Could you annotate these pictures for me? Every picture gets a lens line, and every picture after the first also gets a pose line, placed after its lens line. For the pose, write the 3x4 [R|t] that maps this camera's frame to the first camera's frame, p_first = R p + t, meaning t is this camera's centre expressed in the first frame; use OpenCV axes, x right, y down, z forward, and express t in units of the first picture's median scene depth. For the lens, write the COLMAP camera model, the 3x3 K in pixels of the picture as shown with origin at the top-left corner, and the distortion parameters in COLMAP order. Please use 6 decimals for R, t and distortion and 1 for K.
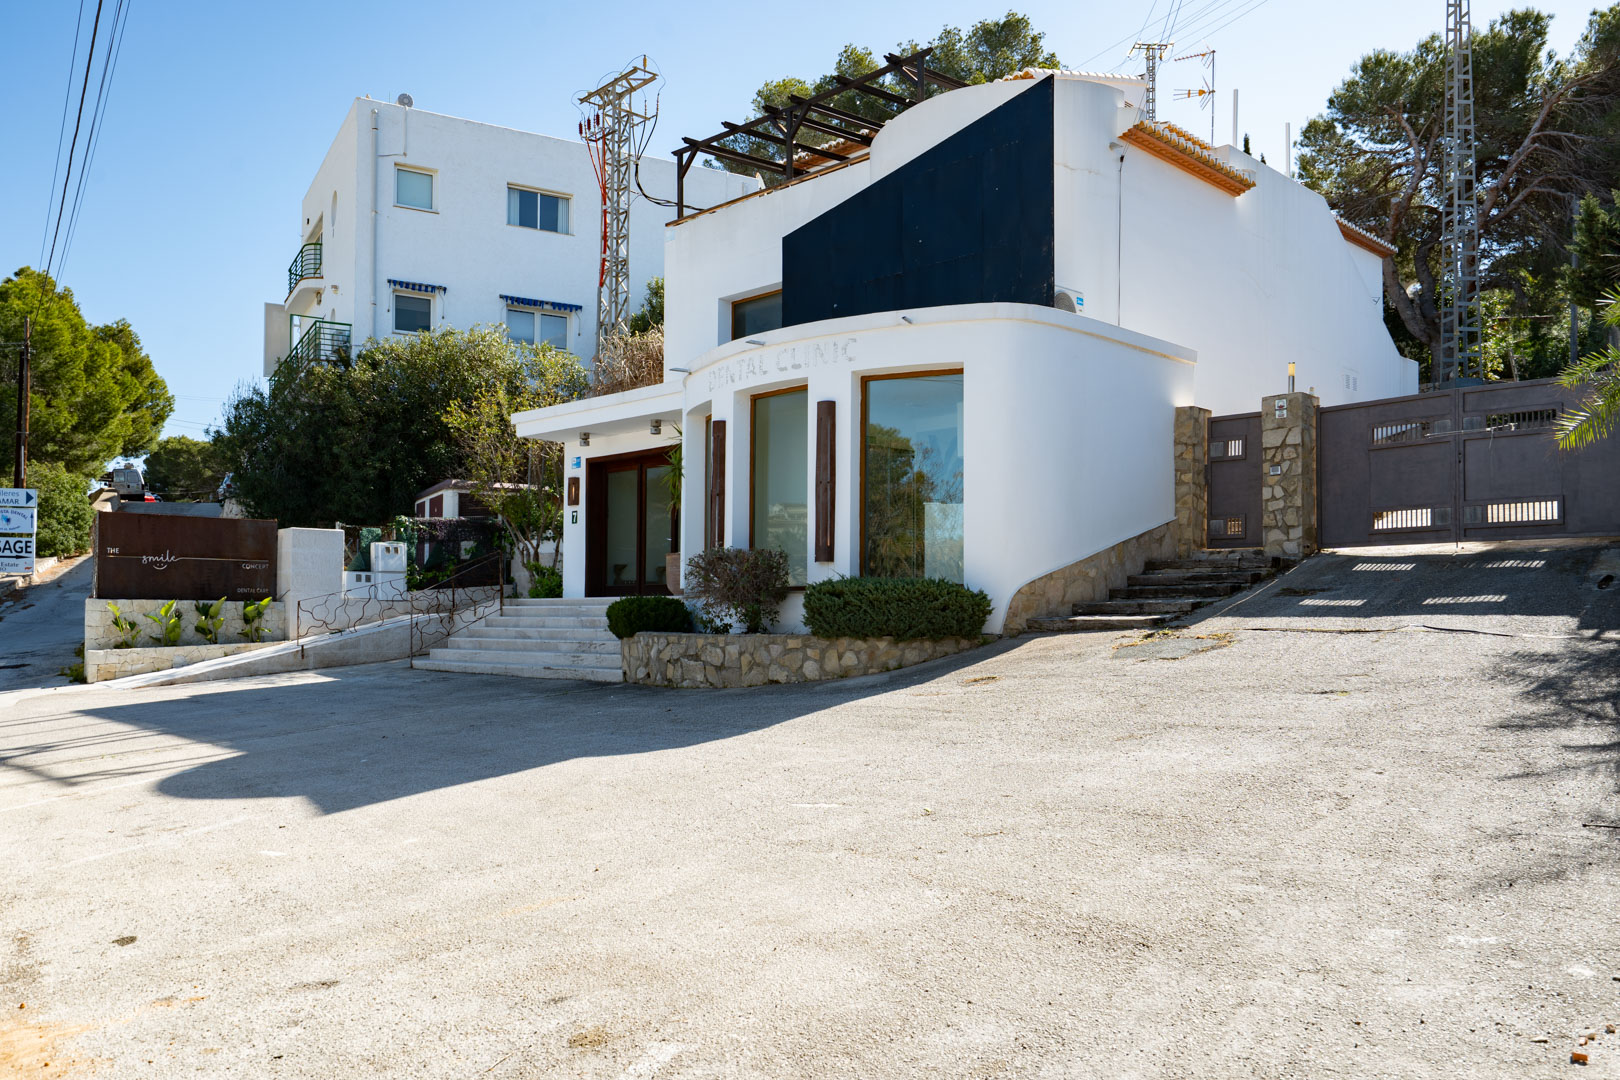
lens RADIAL K [[1272.4, 0, 809.8], [0, 1272.4, 568.6], [0, 0, 1]] dist [0.007339, -0.008809]
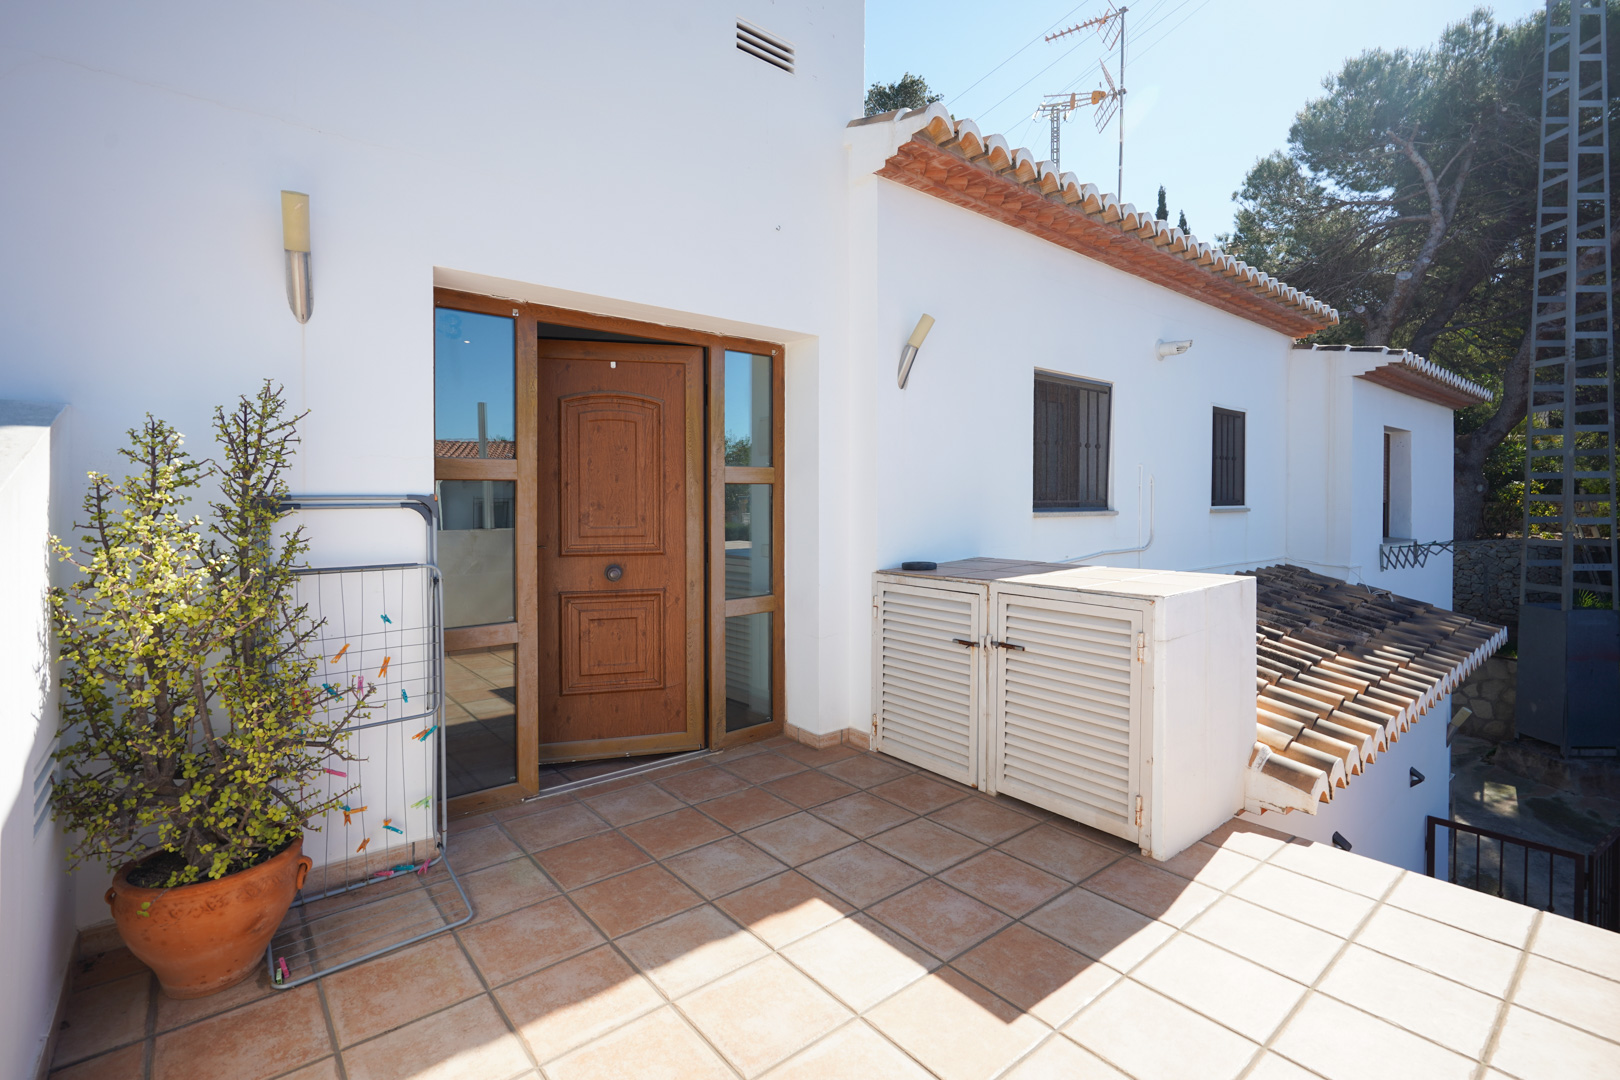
lens RADIAL K [[748.7, 0, 802.4], [0, 748.7, 517.5], [0, 0, 1]] dist [-0.002746, 0.000387]
pose [[0.996322, -0.000162, -0.085690, 0.174848], [0.005094, 0.998342, 0.057343, -0.179018], [0.085539, -0.057569, 0.994670, 0.553442]]
